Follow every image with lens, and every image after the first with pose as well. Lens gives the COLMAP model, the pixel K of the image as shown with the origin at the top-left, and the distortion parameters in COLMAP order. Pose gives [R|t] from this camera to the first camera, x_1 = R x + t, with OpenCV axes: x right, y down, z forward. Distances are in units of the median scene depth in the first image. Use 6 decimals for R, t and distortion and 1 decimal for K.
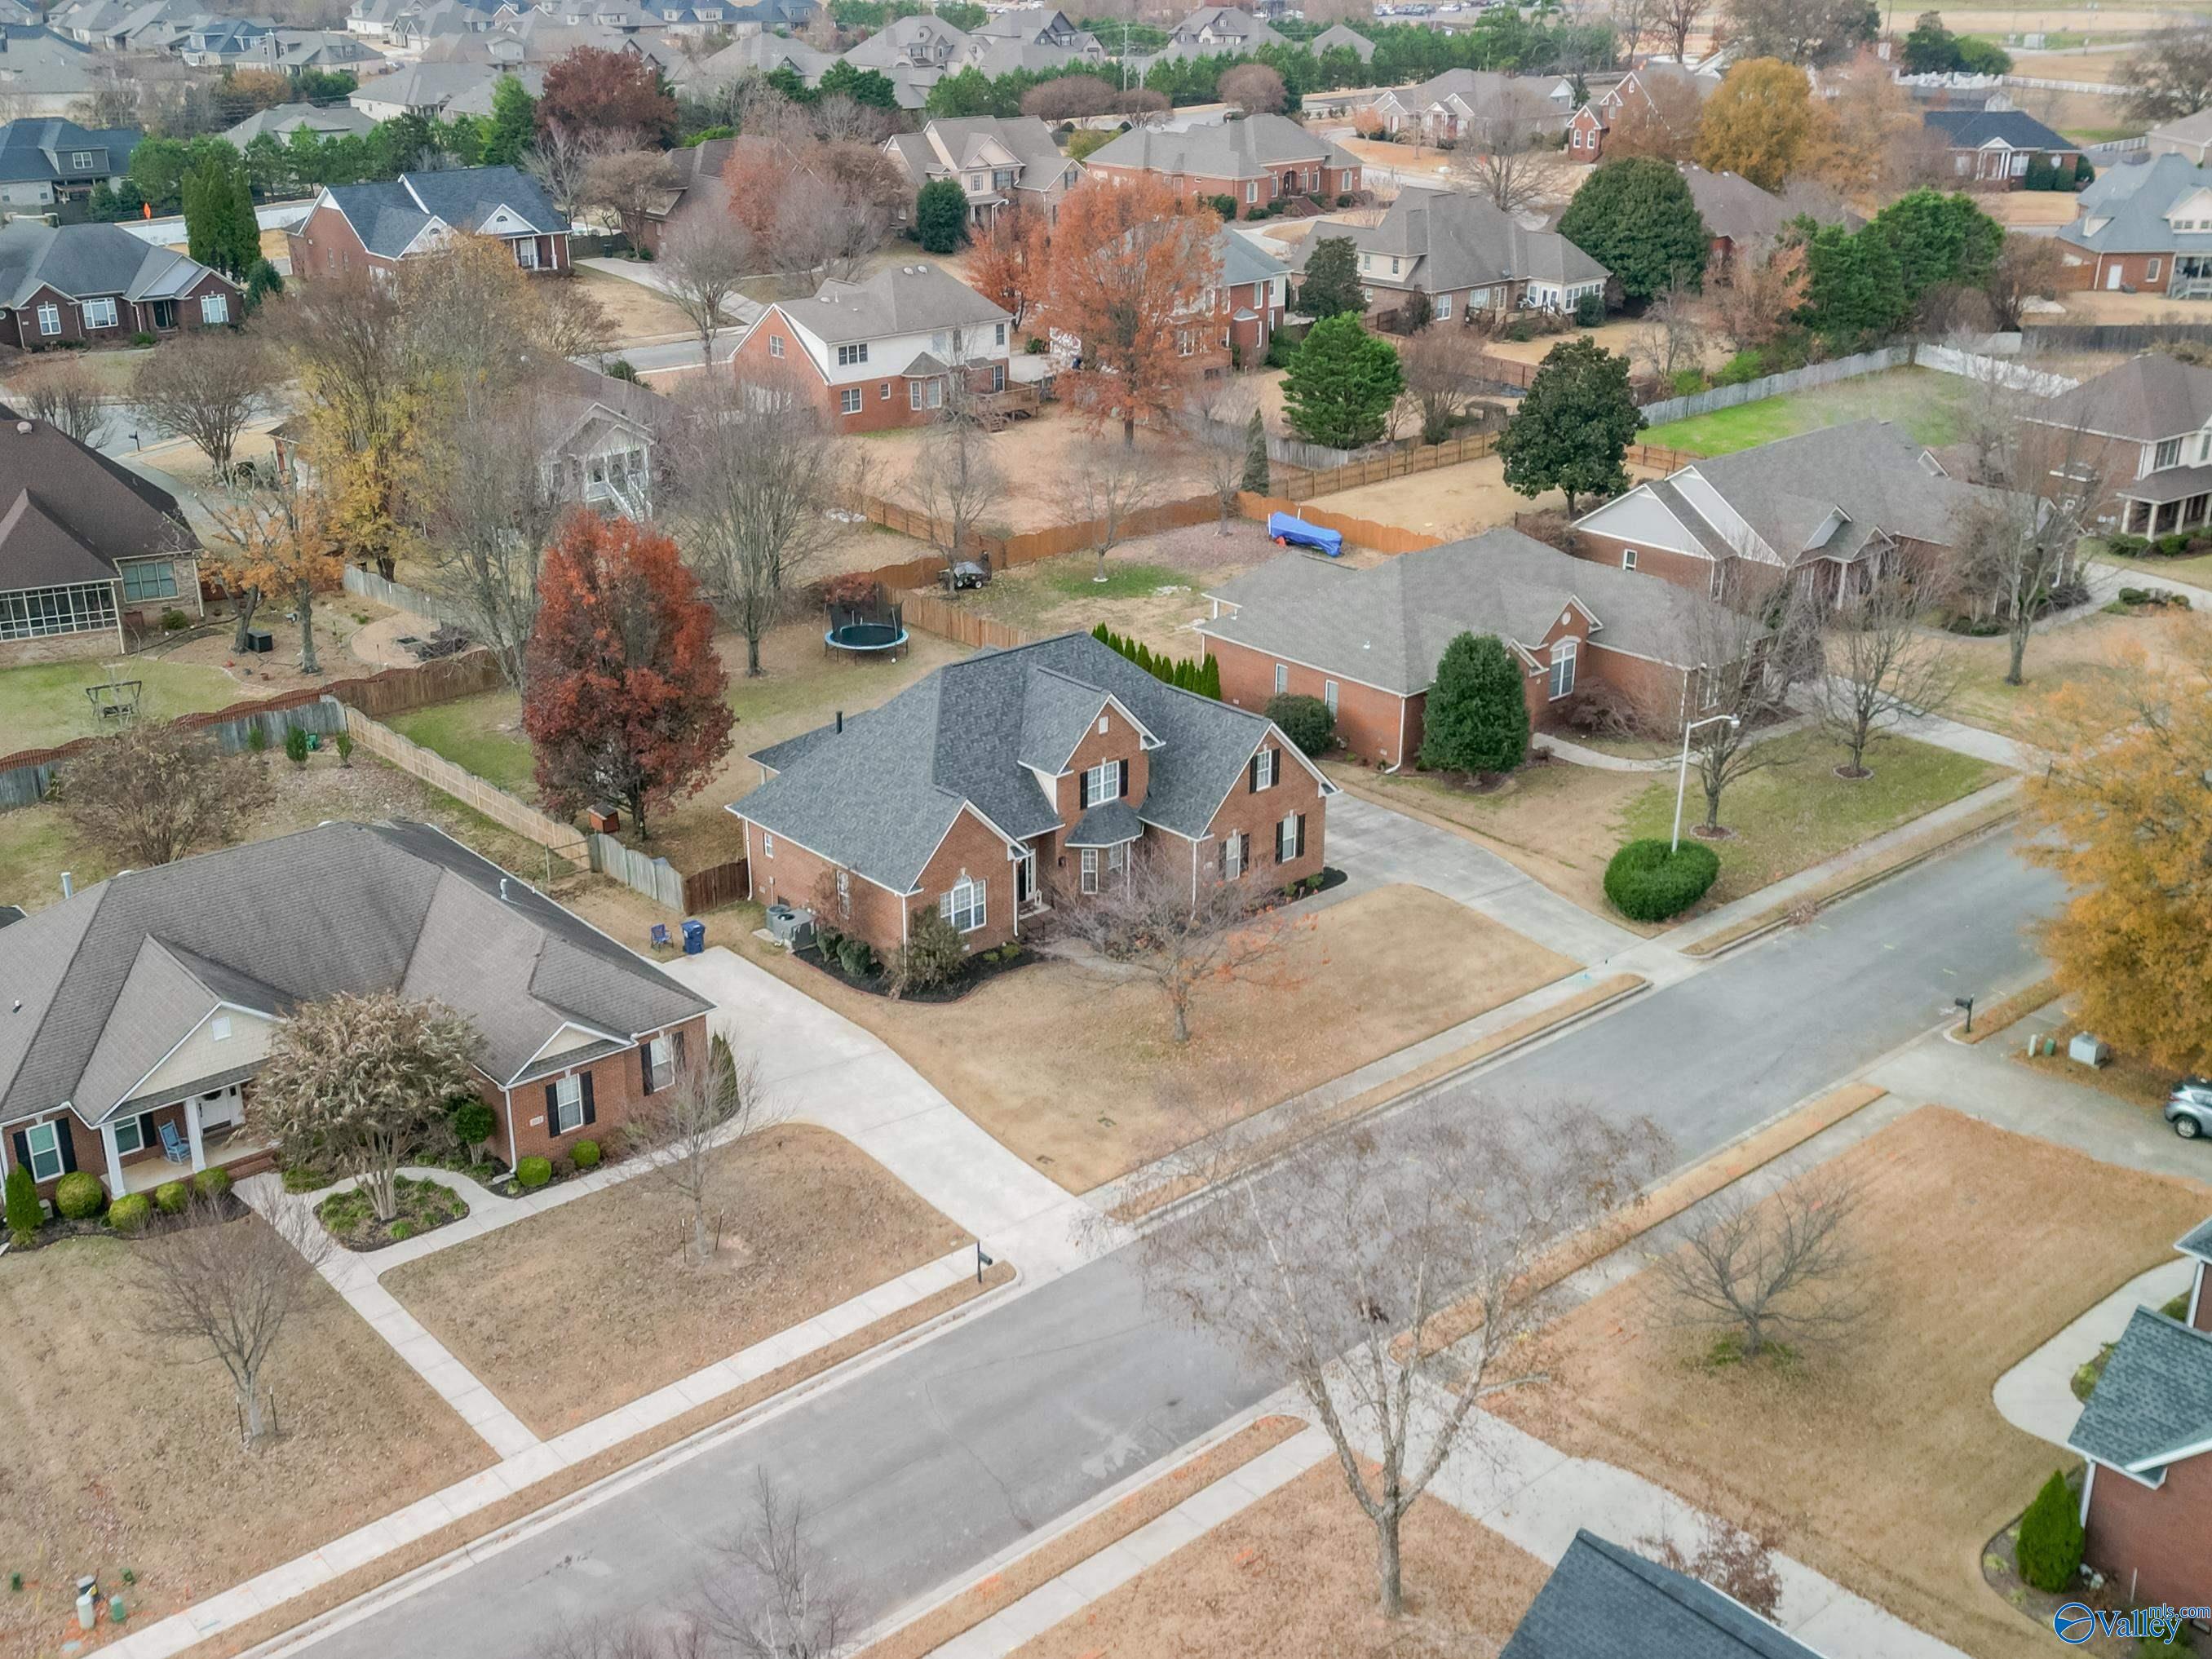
lens RADIAL K [[2311.3, 0, 1106.0], [0, 2311.3, 829.5], [0, 0, 1]] dist [0.082512, -0.018388]
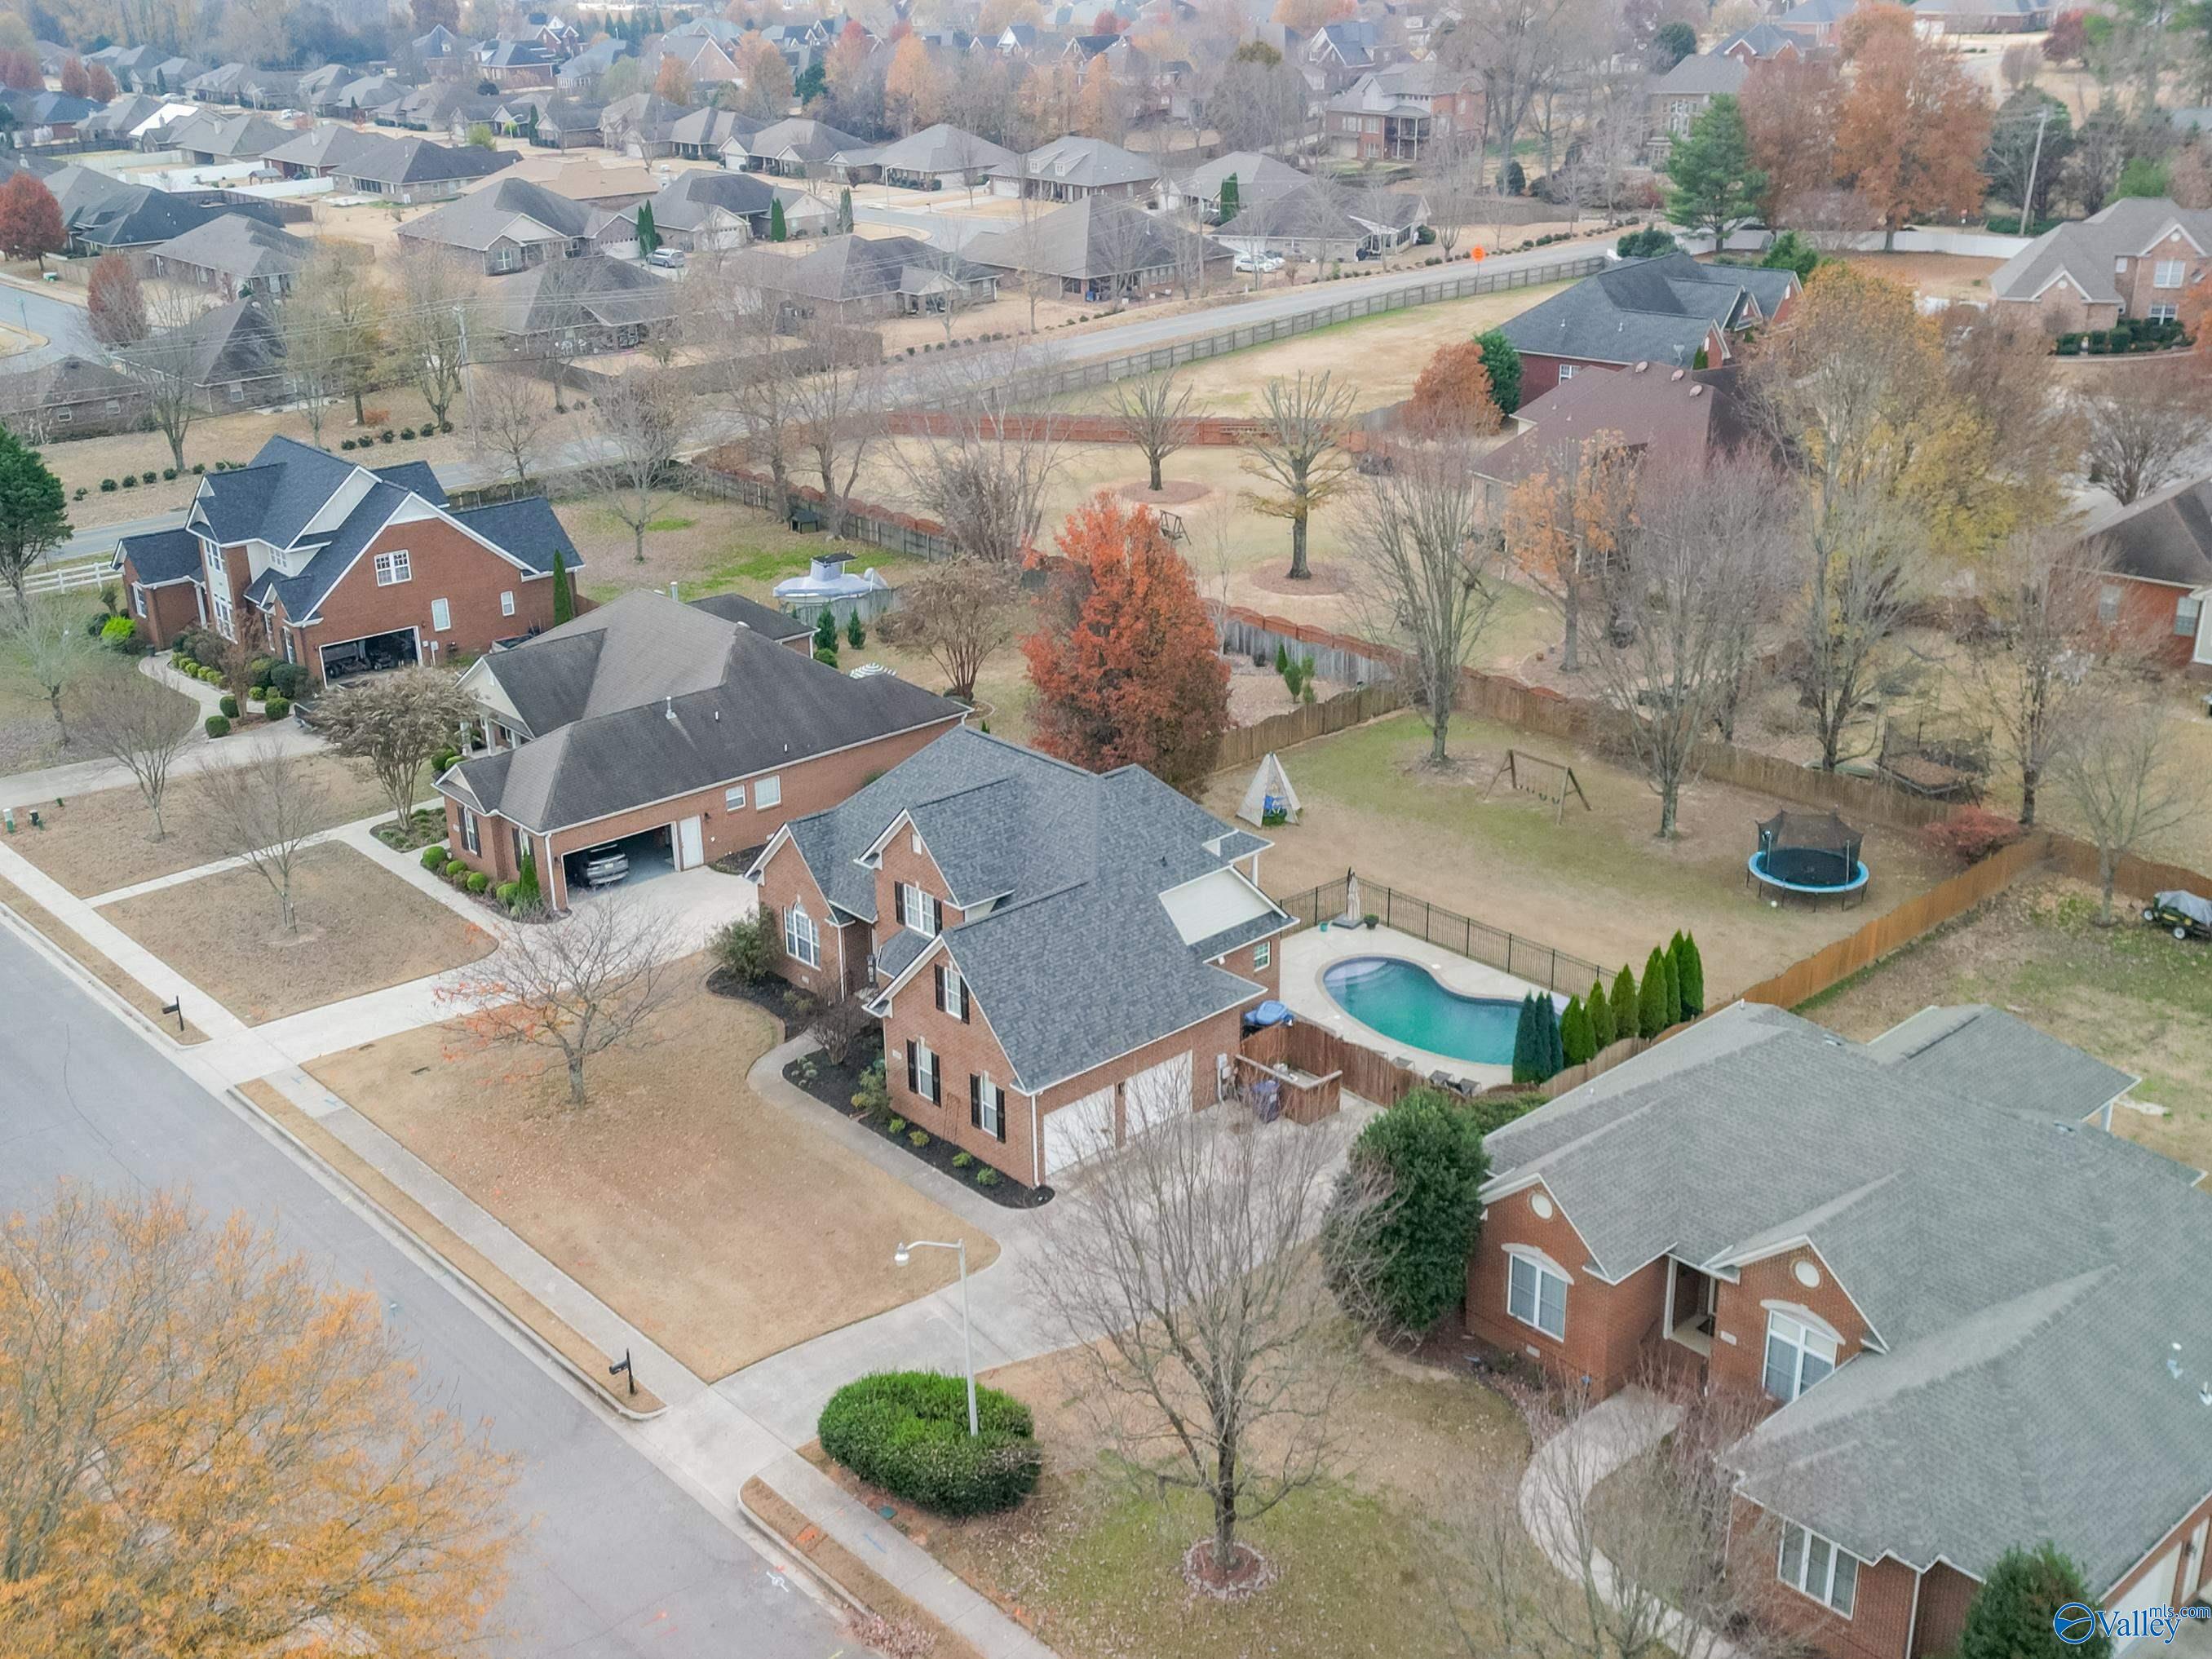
lens RADIAL K [[2371.8, 0, 1106.0], [0, 2371.8, 829.5], [0, 0, 1]] dist [0.009789, 0.001543]
pose [[0.011496, 0.367522, -0.929944, 0.769826], [-0.359874, 0.869208, 0.339070, -0.352713], [0.932930, 0.330764, 0.142254, 0.897411]]
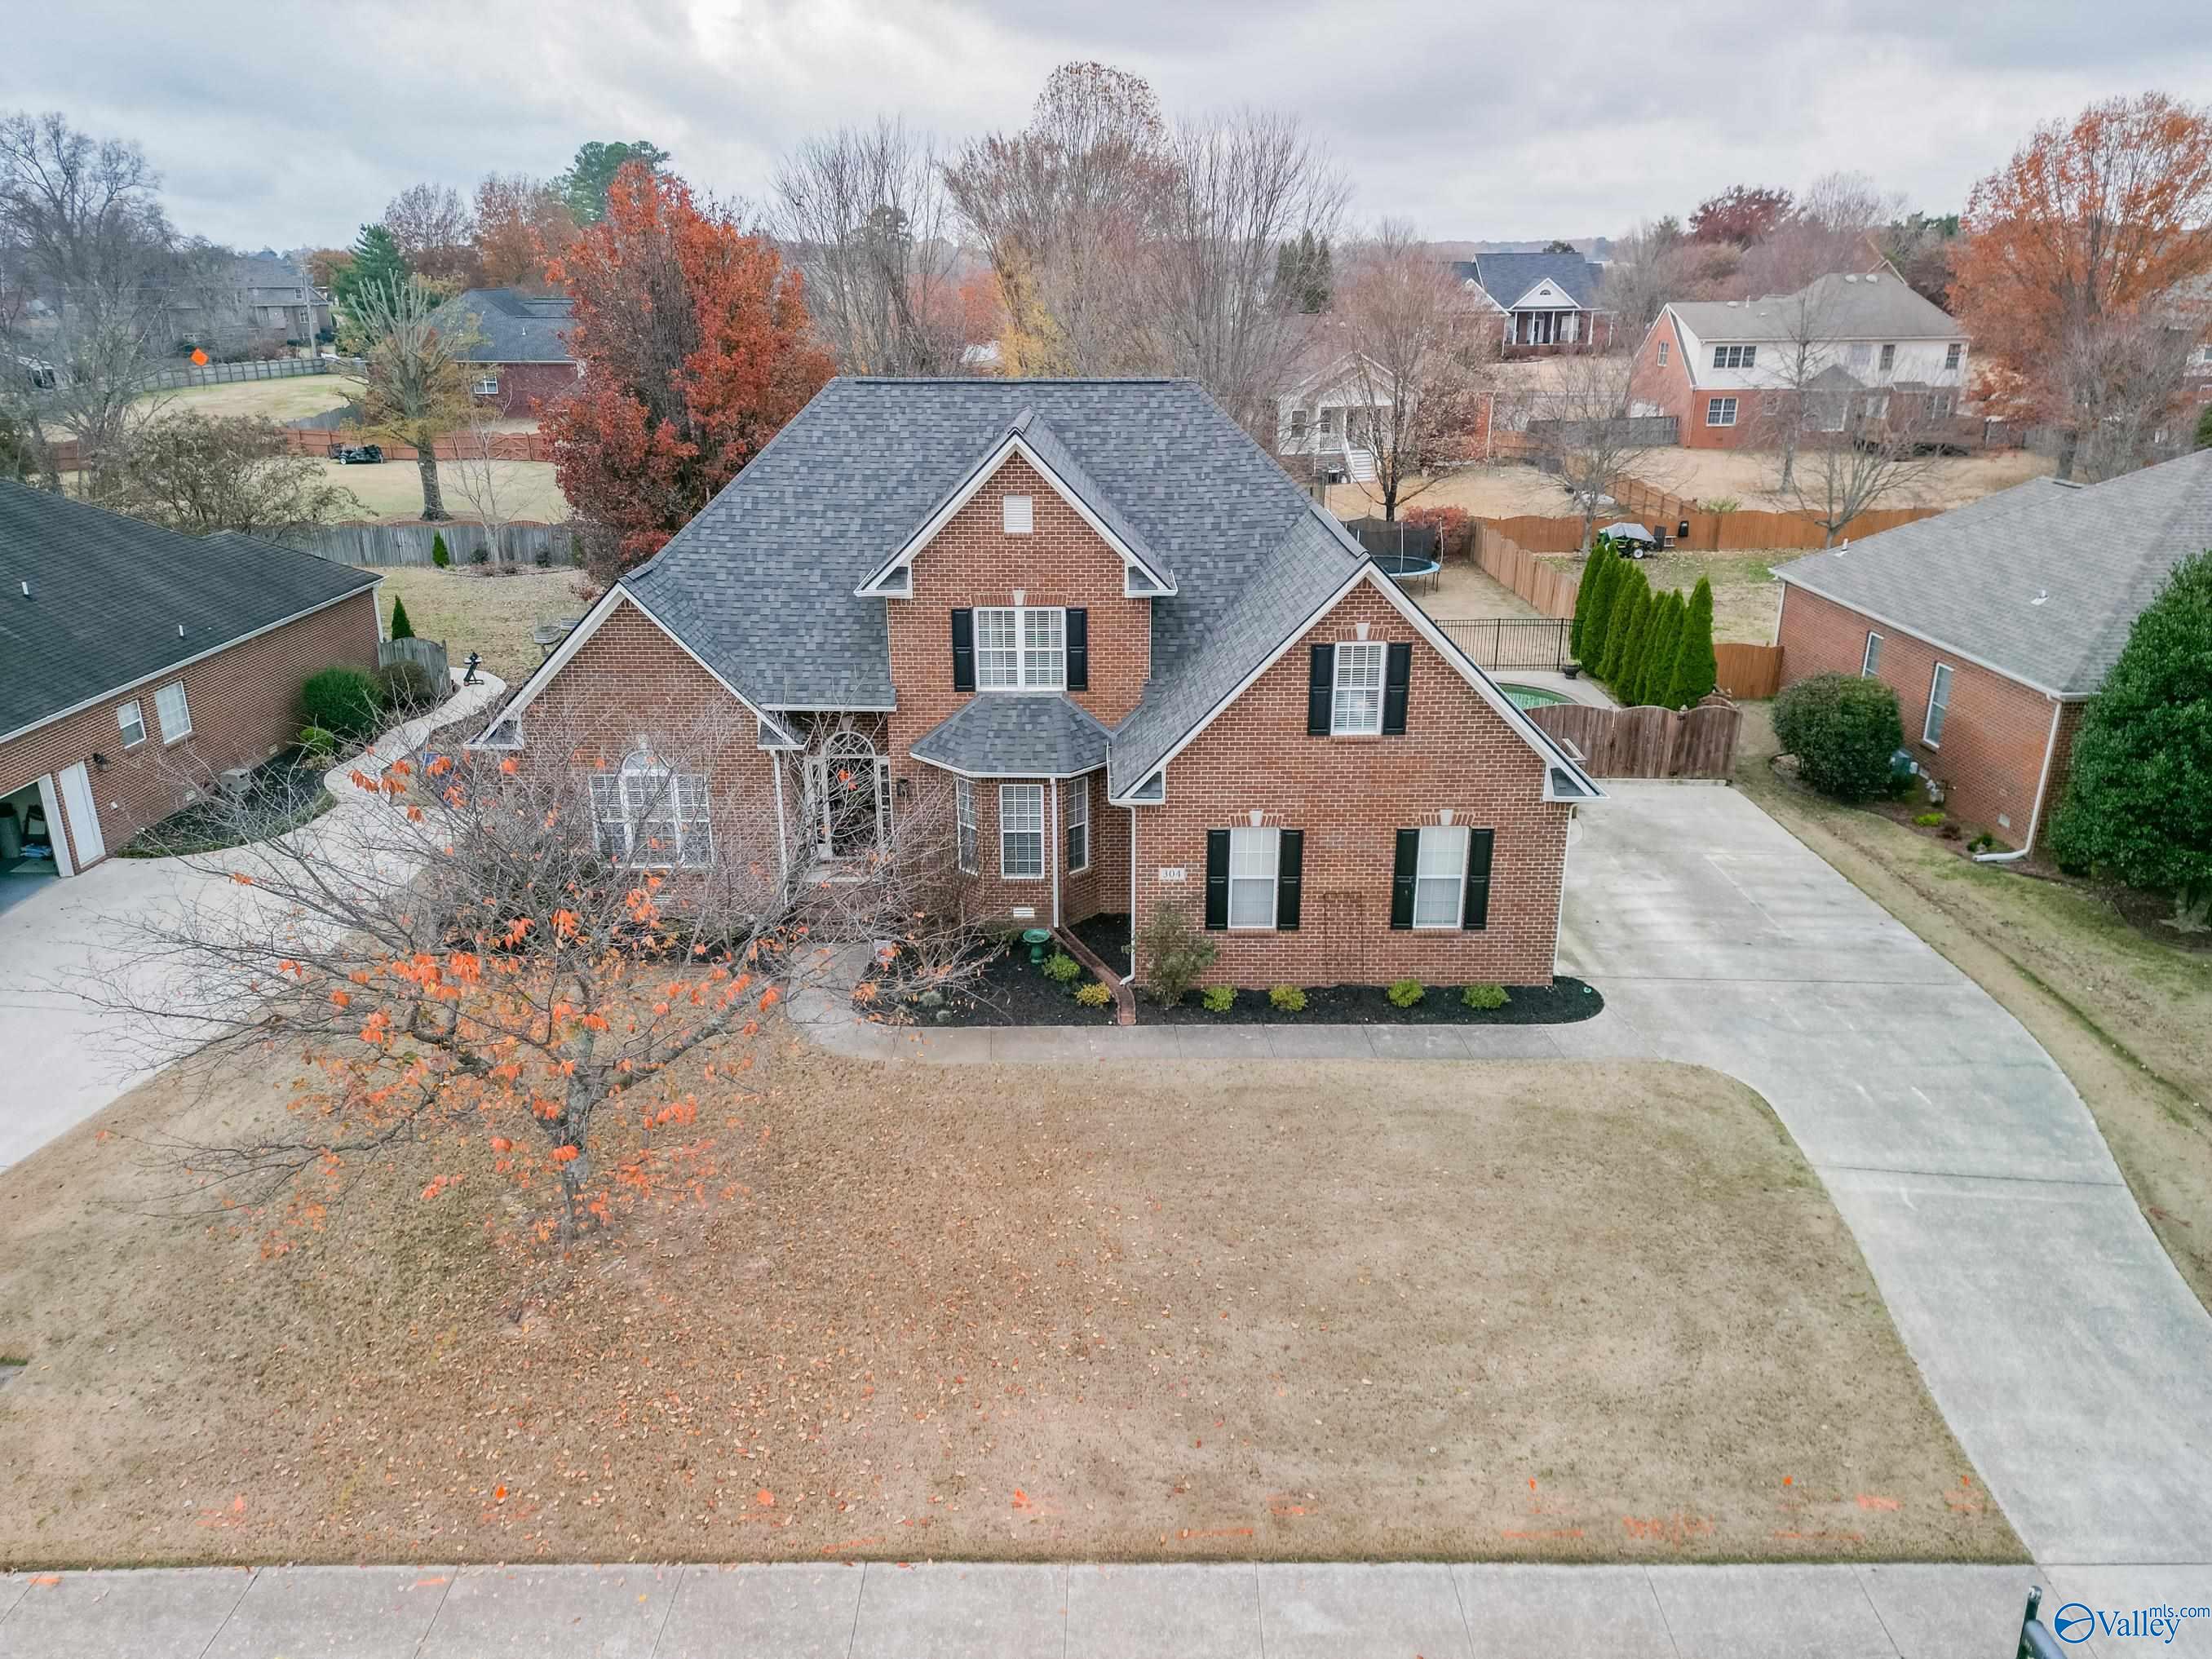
lens RADIAL K [[1557.8, 0, 1106.0], [0, 1557.8, 829.5], [0, 0, 1]] dist [0.037062, -0.004432]
pose [[0.754901, 0.215493, -0.619425, 0.207938], [-0.241588, 0.969433, 0.042832, -0.002024], [0.609721, 0.117312, 0.783886, 0.740454]]
